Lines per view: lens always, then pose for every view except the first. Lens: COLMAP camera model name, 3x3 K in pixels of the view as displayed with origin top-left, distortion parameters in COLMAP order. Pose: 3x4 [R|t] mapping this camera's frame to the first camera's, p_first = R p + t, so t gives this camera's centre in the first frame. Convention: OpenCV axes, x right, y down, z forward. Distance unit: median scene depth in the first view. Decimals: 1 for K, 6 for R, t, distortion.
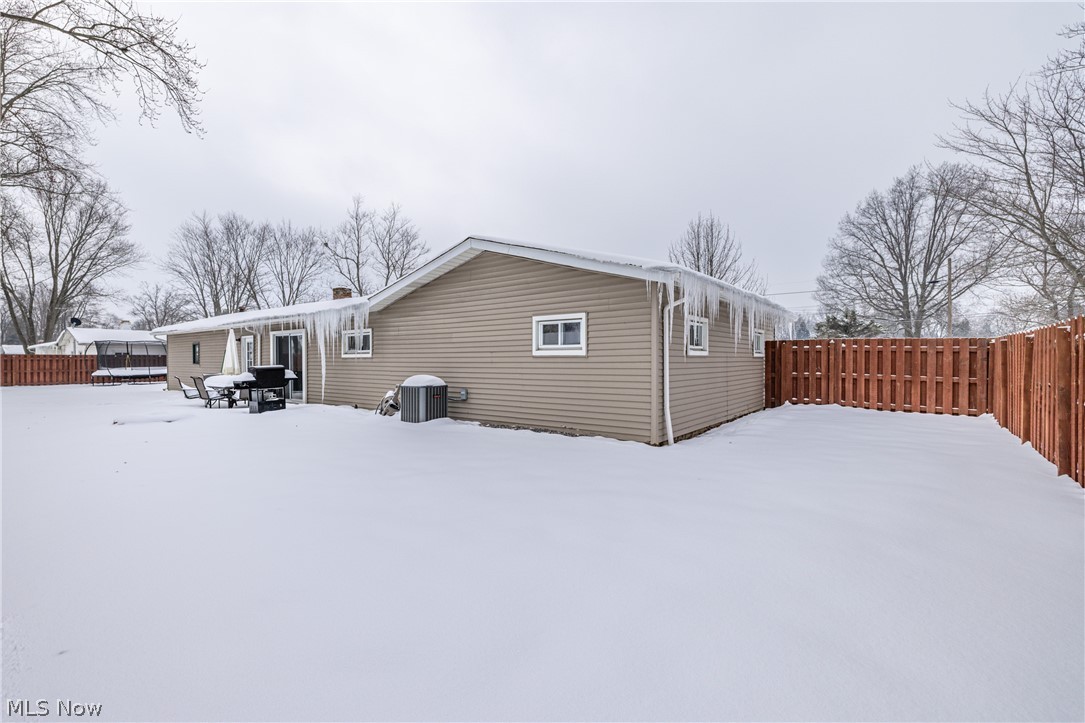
lens RADIAL K [[493.1, 0, 478.6], [0, 493.1, 366.0], [0, 0, 1]] dist [0.001002, 0.000042]
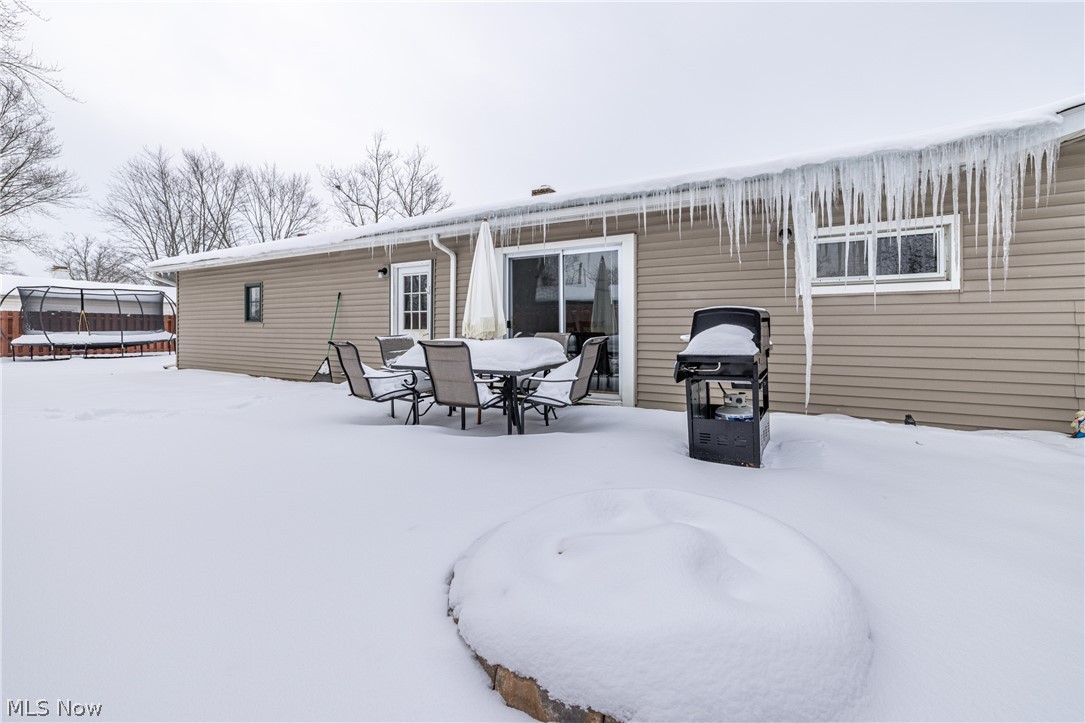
lens RADIAL K [[467.6, 0, 530.5], [0, 467.6, 338.6], [0, 0, 1]] dist [0.000885, 0.000591]
pose [[0.981627, 0.002527, 0.190792, -0.233686], [-0.003312, 0.999987, 0.003800, 0.007435], [-0.190780, -0.004362, 0.981623, 0.271281]]
